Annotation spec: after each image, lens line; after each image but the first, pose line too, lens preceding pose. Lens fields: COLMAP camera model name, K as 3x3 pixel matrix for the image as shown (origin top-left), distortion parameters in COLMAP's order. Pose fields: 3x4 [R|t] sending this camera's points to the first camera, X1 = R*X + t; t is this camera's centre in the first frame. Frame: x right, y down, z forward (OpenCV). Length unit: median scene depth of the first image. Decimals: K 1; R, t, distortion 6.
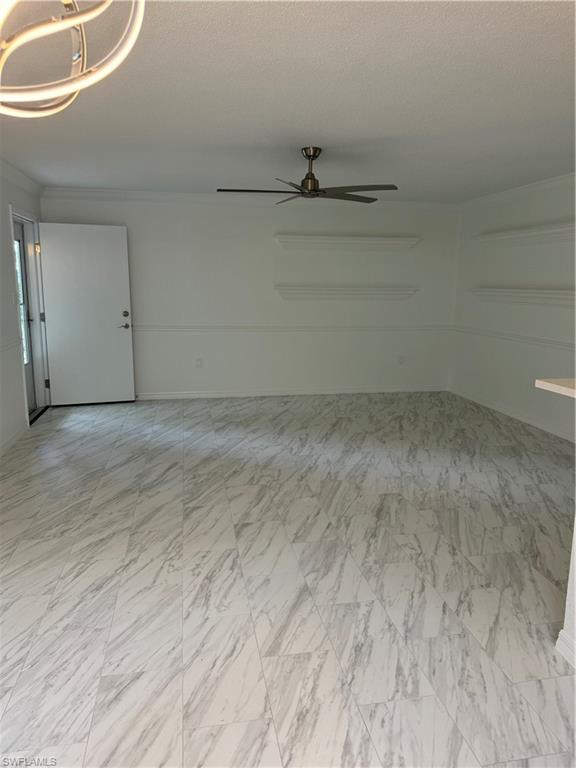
lens RADIAL K [[546.4, 0, 288.0], [0, 546.4, 384.0], [0, 0, 1]] dist [0.098264, -0.003708]
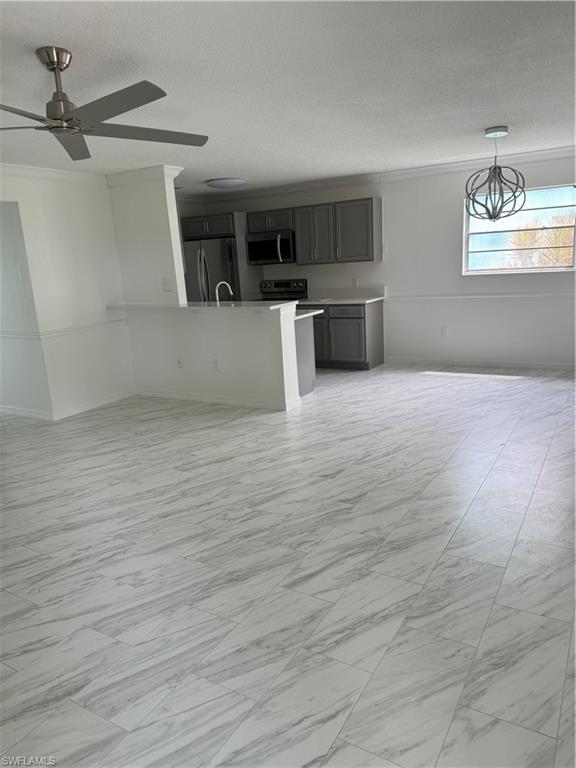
lens RADIAL K [[546.4, 0, 288.0], [0, 546.4, 384.0], [0, 0, 1]] dist [0.098264, -0.003708]
pose [[-0.752615, -0.112094, 0.648849, -0.637062], [0.170600, 0.918560, 0.356572, -0.293158], [-0.635976, 0.379055, -0.672199, 1.510595]]
